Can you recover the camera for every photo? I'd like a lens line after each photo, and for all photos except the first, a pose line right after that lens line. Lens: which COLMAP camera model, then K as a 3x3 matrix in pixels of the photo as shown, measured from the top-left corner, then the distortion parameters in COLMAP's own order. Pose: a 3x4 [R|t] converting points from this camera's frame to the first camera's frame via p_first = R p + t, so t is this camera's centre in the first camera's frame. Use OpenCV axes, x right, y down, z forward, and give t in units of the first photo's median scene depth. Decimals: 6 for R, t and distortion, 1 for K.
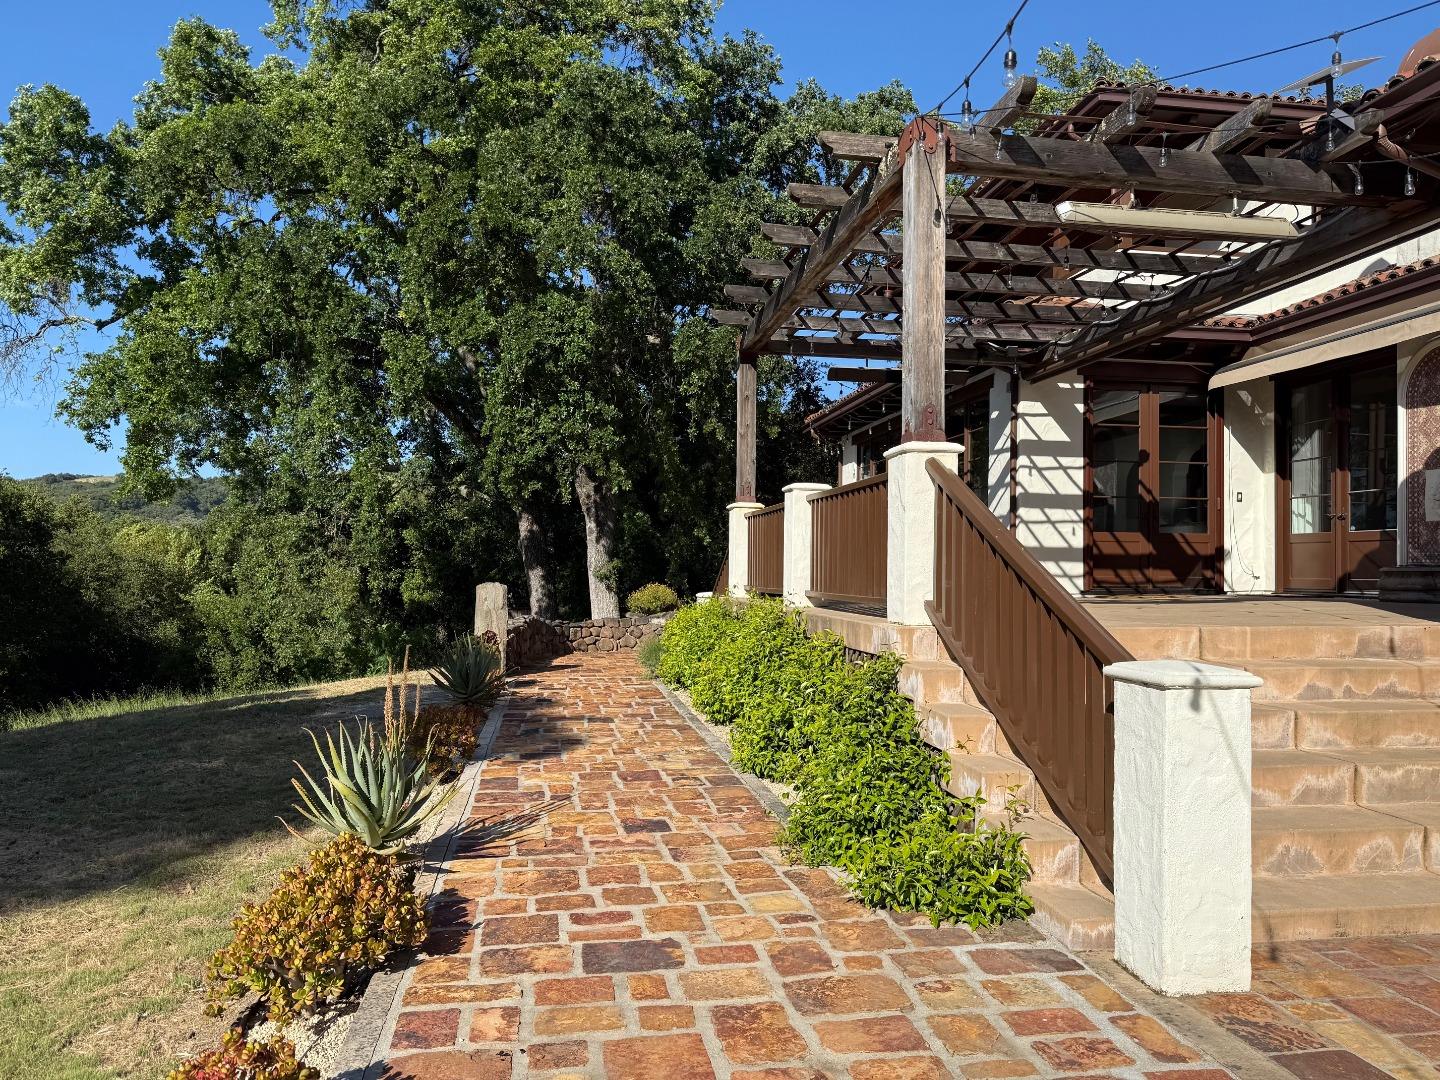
lens RADIAL K [[1019.1, 0, 722.7], [0, 1019.1, 542.7], [0, 0, 1]] dist [-0.000235, -0.001096]
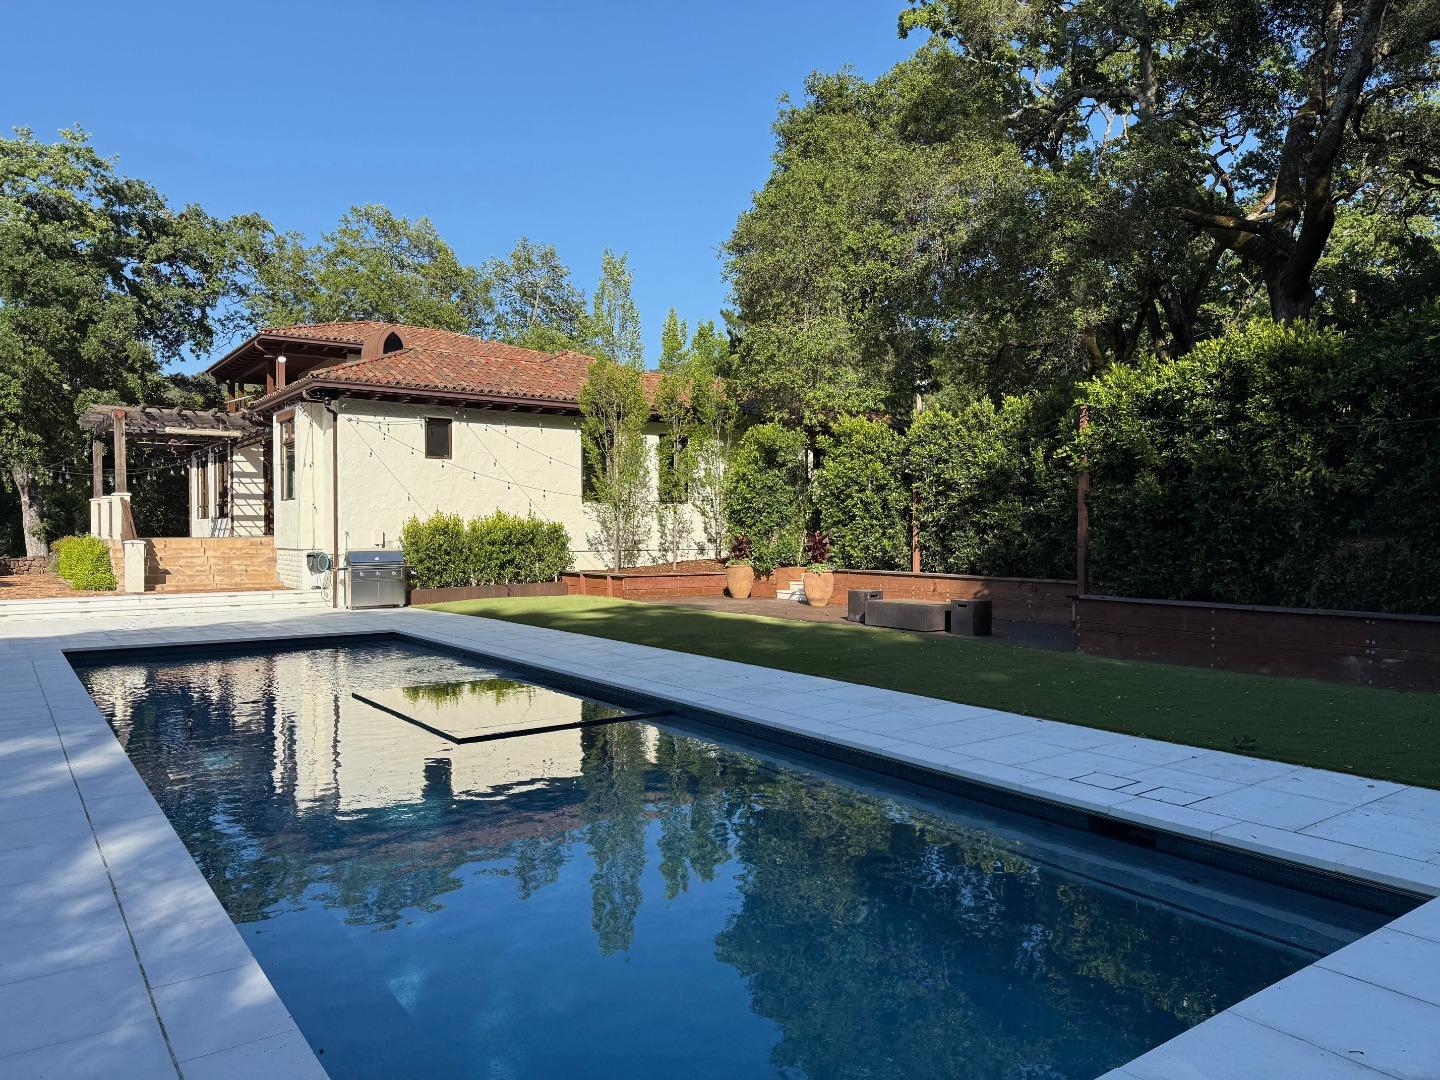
lens RADIAL K [[1019.1, 0, 718.5], [0, 1019.1, 550.1], [0, 0, 1]] dist [-0.000235, -0.001096]
pose [[0.892025, -0.019407, 0.451569, 0.152267], [-0.002072, 0.998892, 0.047023, -0.020508], [-0.451981, -0.042882, 0.890996, -1.185396]]
